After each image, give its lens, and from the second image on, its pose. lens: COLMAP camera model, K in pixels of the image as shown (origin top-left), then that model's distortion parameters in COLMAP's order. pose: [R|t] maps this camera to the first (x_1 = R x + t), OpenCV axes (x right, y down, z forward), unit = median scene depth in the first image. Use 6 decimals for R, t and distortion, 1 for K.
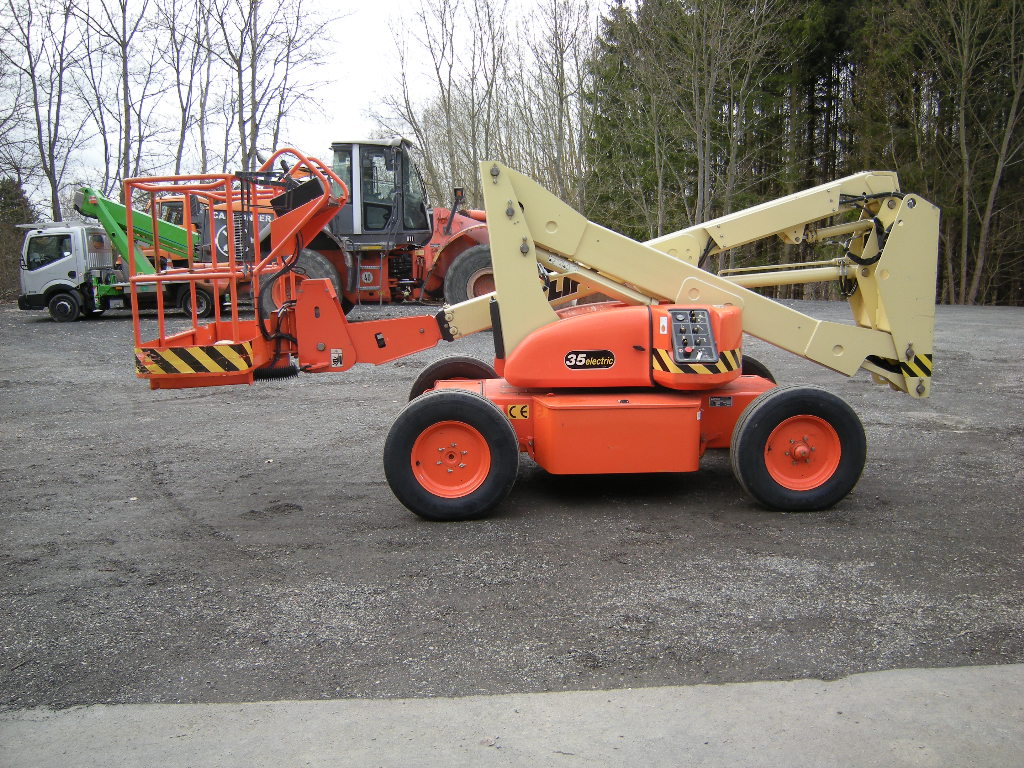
lens RADIAL K [[864.3, 0, 512.6], [0, 864.3, 363.9], [0, 0, 1]] dist [-0.136322, 0.105660]
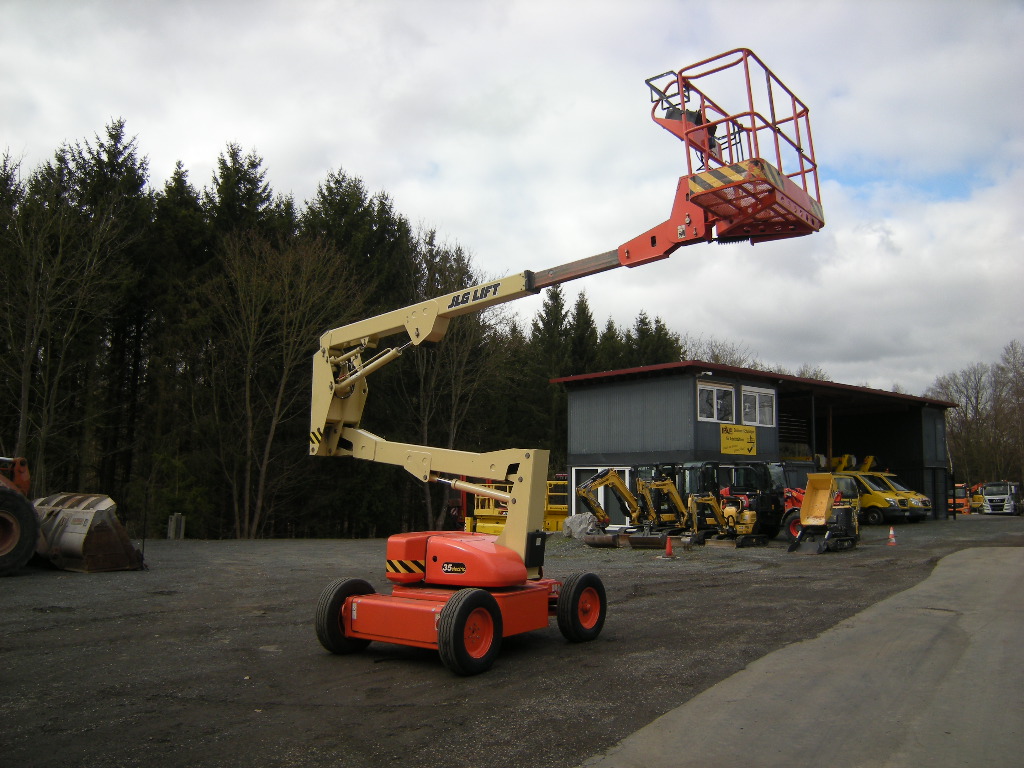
lens RADIAL K [[864.3, 0, 512.6], [0, 864.3, 363.9], [0, 0, 1]] dist [-0.136322, 0.105660]
pose [[0.582274, 0.129247, 0.802653, -0.238381], [0.098193, 0.968875, -0.227245, -0.001253], [-0.807041, 0.211134, 0.551460, -0.005326]]
